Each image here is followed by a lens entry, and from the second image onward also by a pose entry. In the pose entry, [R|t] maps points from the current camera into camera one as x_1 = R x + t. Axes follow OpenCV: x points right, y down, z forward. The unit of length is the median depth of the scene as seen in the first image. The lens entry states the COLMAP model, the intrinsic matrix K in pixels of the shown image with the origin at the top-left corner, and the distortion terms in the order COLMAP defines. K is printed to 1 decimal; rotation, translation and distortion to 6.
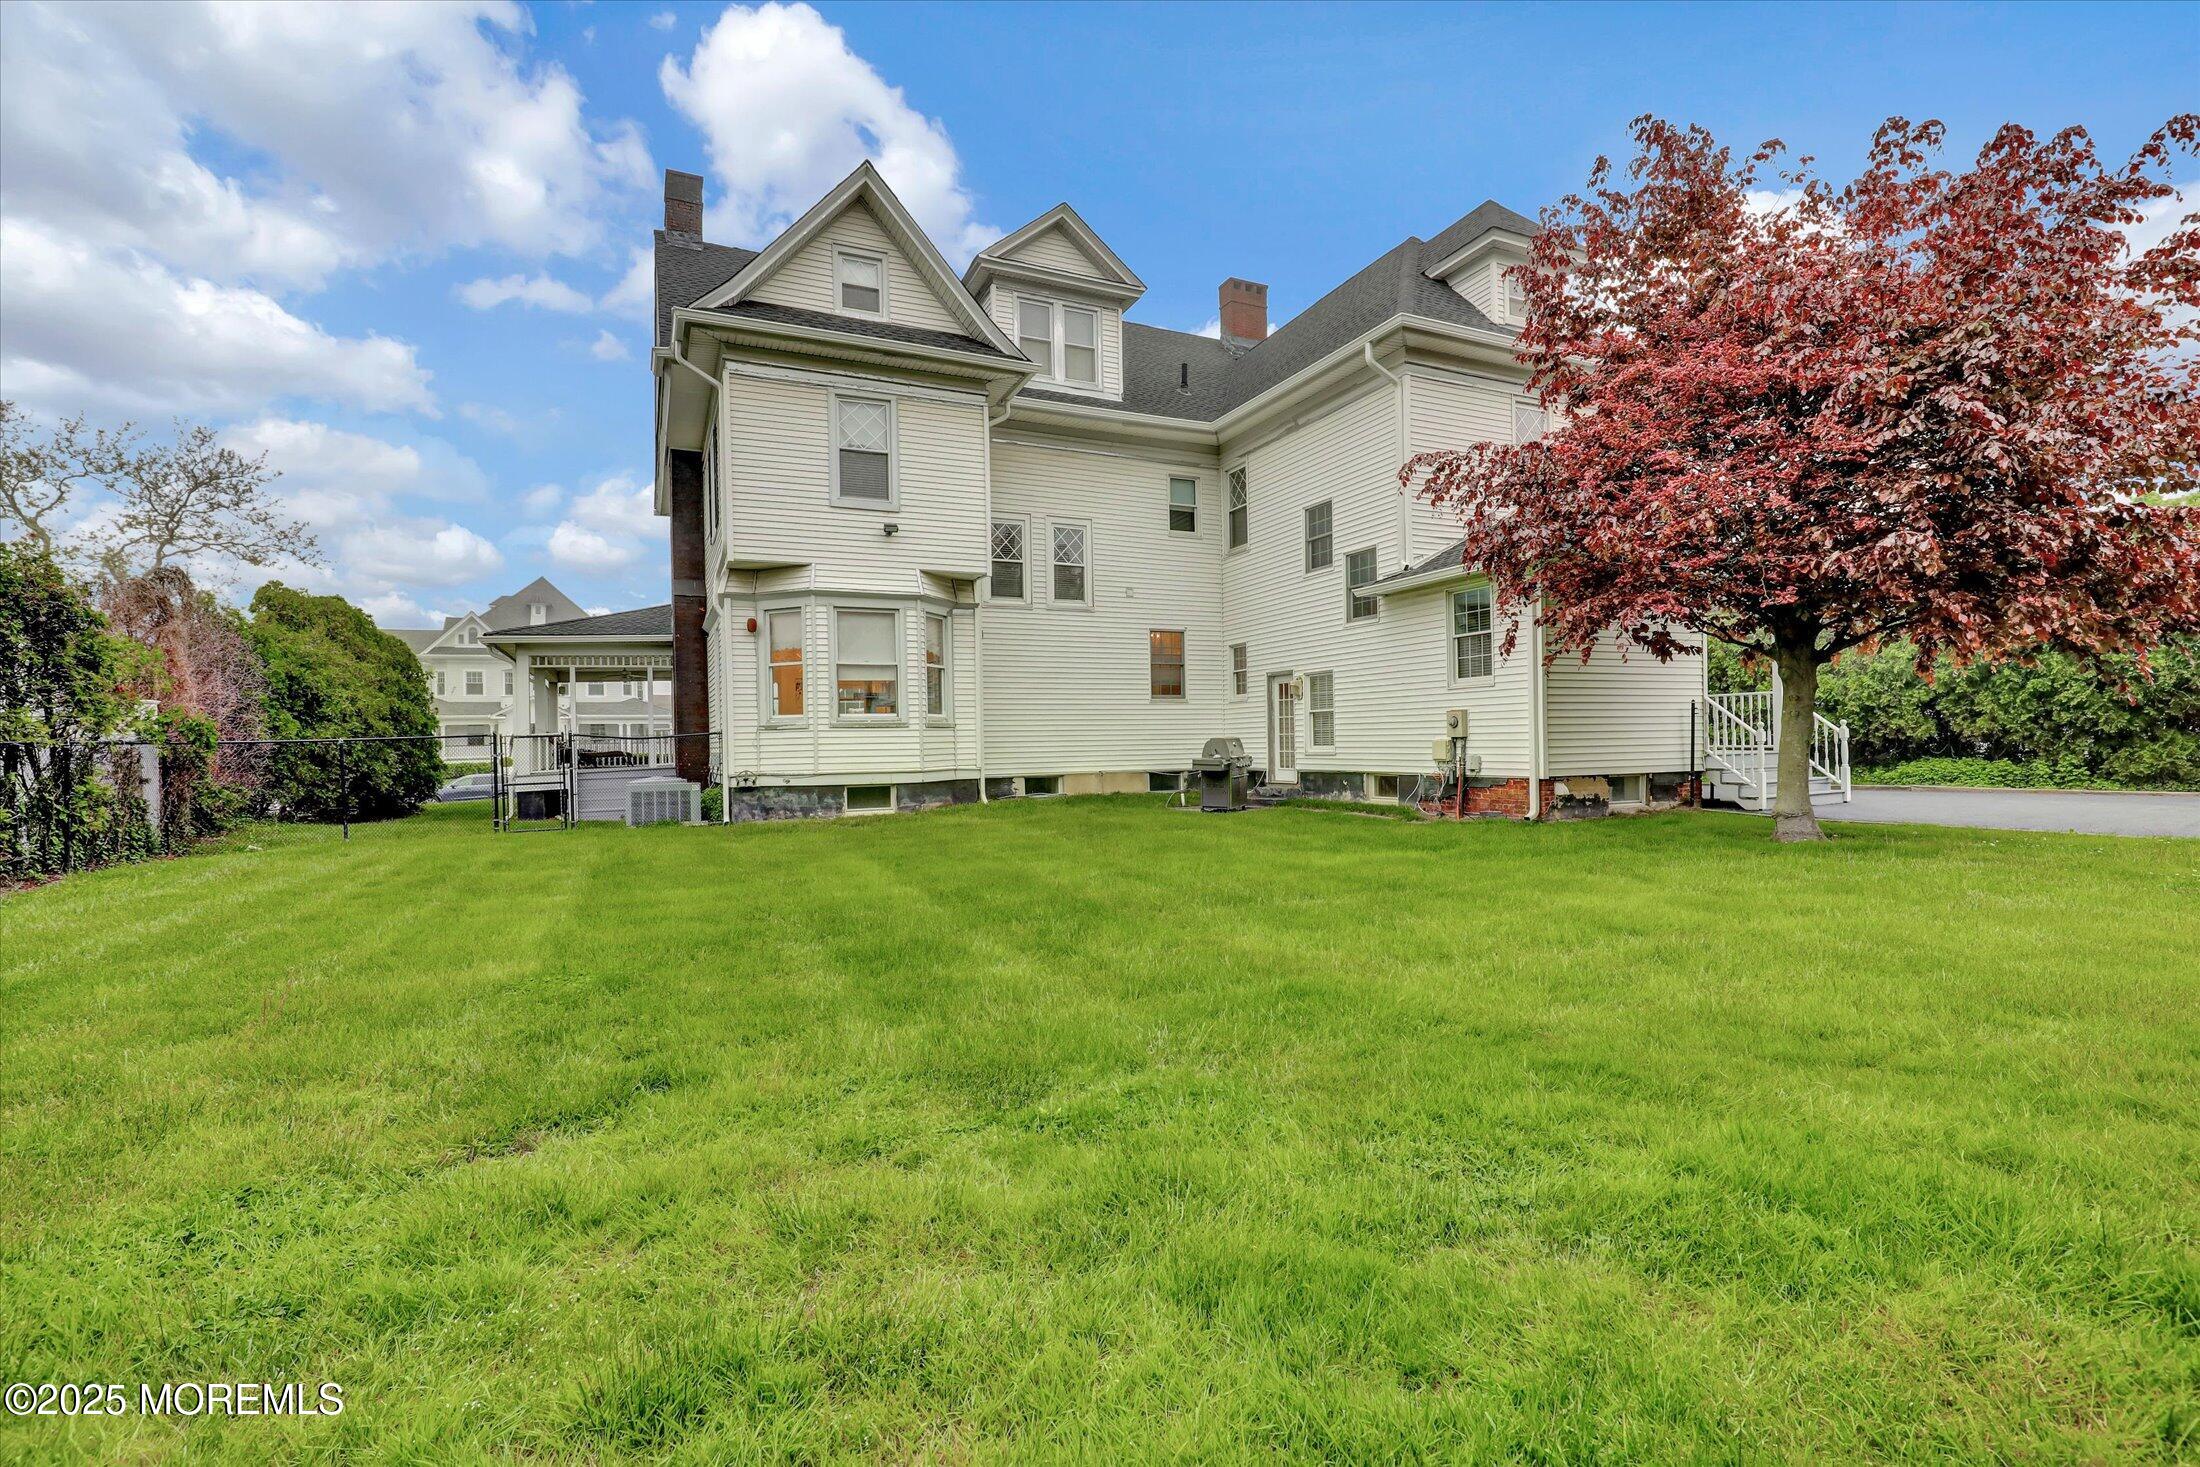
lens RADIAL K [[993.3, 0, 1109.0], [0, 993.3, 729.7], [0, 0, 1]] dist [0.000237, 0.000095]
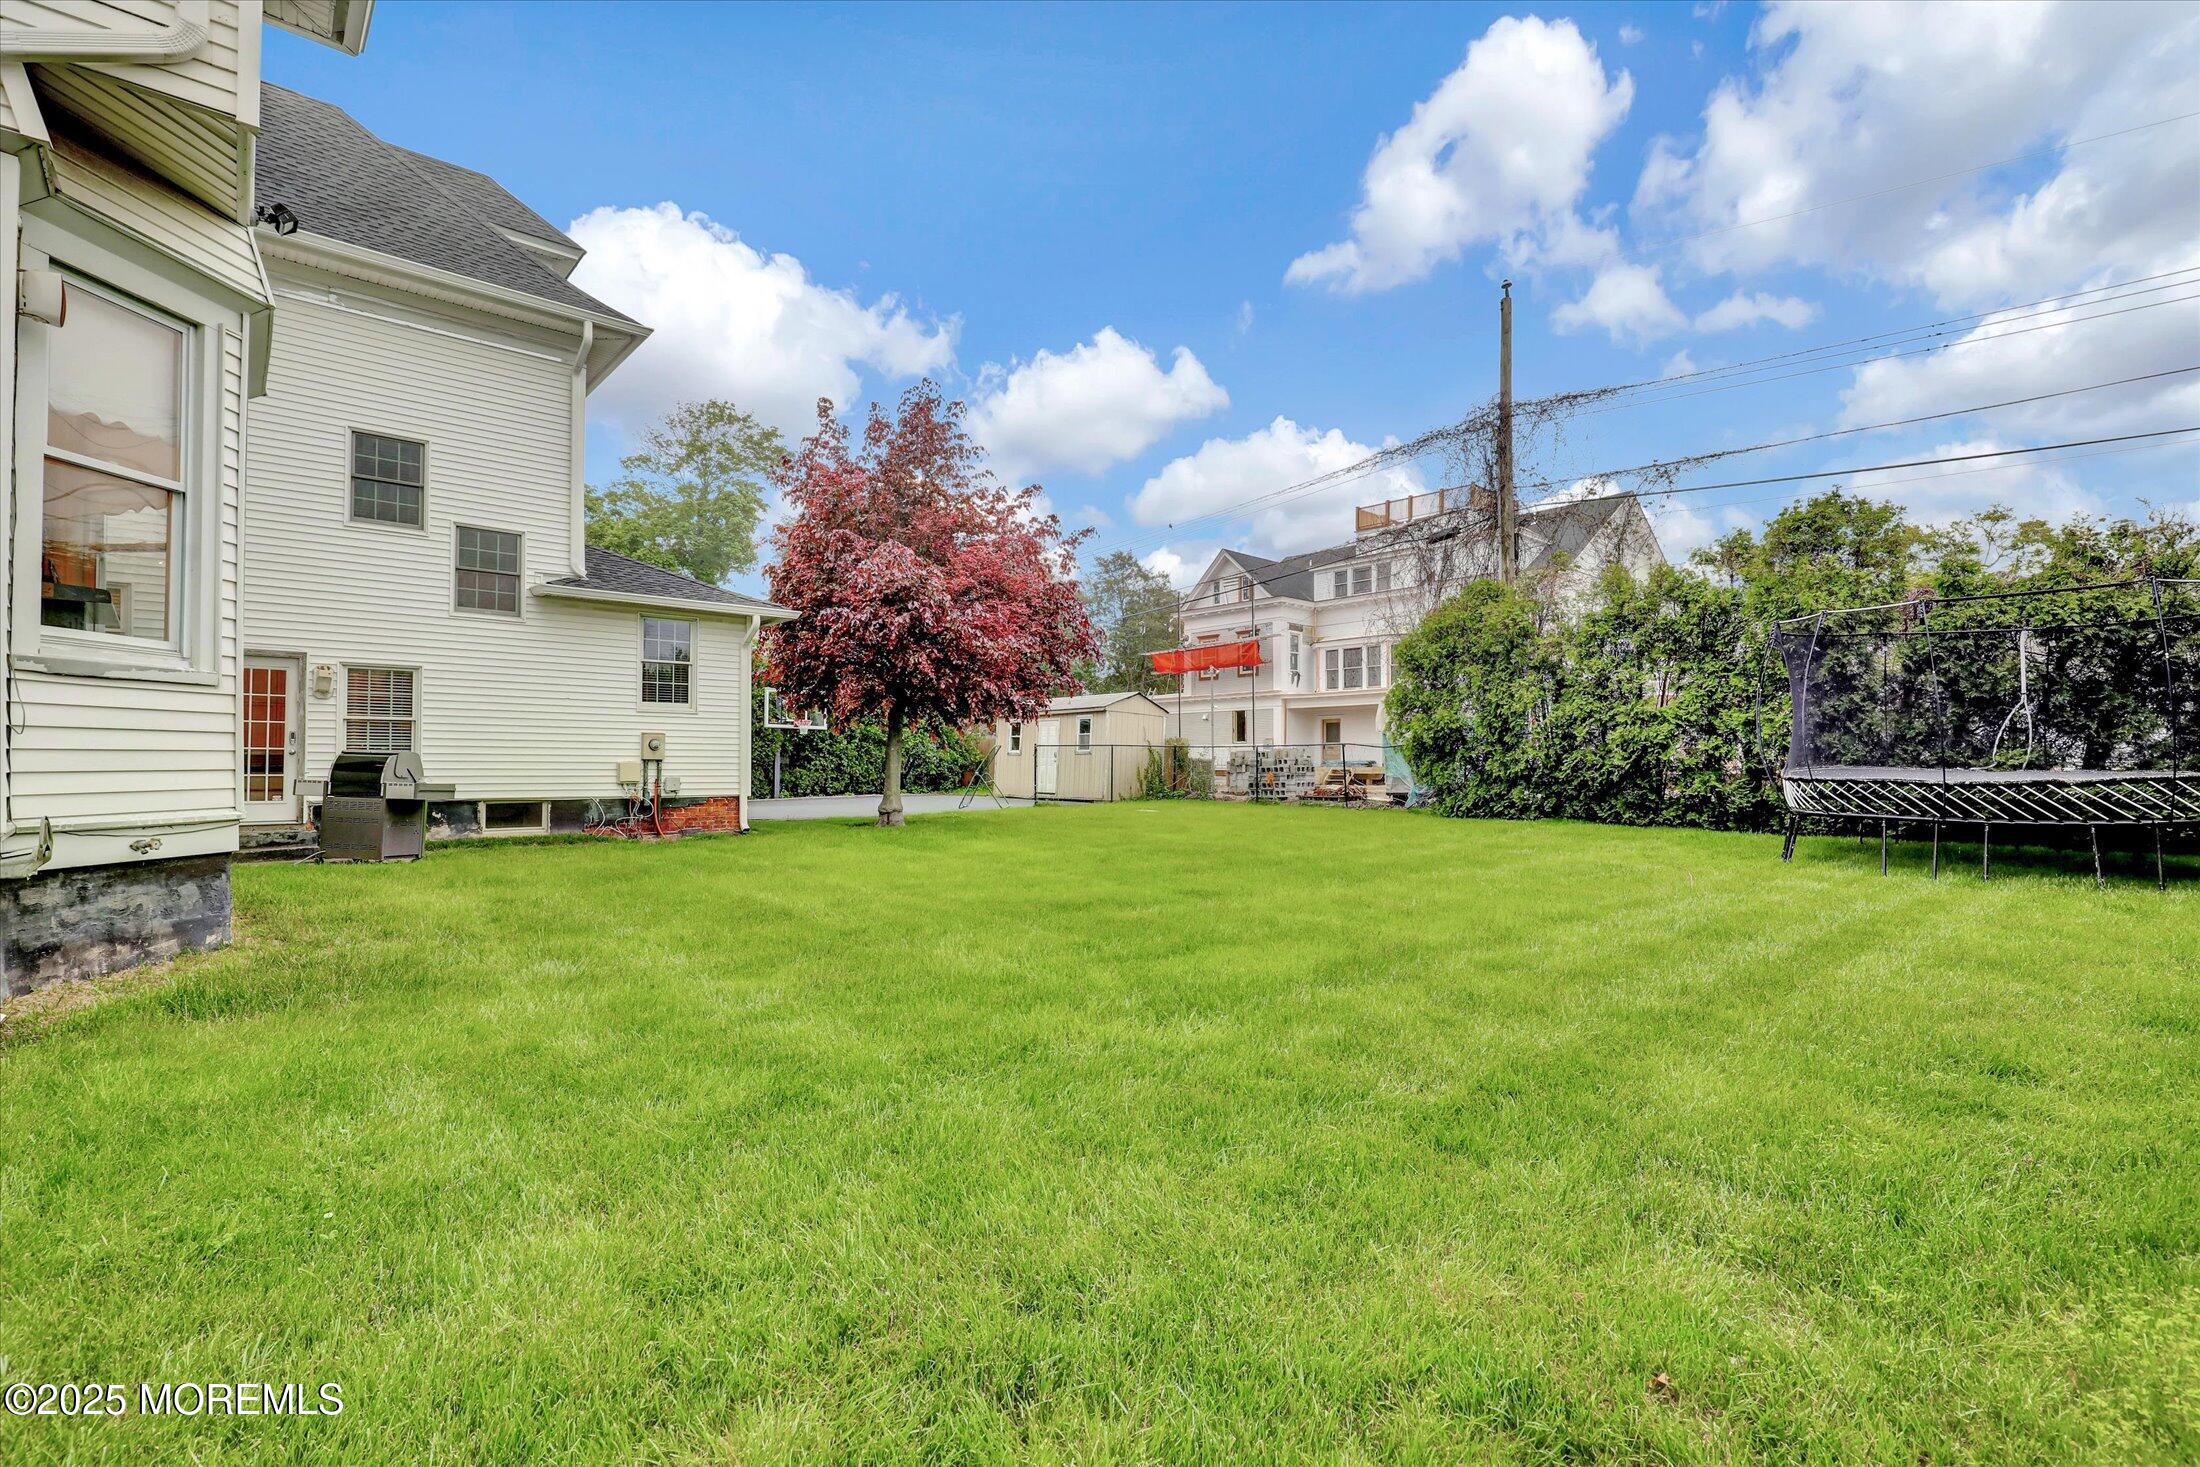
lens RADIAL K [[1001.5, 0, 1104.0], [0, 1001.5, 738.3], [0, 0, 1]] dist [-0.008282, -0.000273]
pose [[-0.302340, 0.045211, 0.952127, -0.716282], [-0.006112, 0.998762, -0.049367, 0.031247], [-0.953181, -0.020745, -0.301689, 0.804224]]
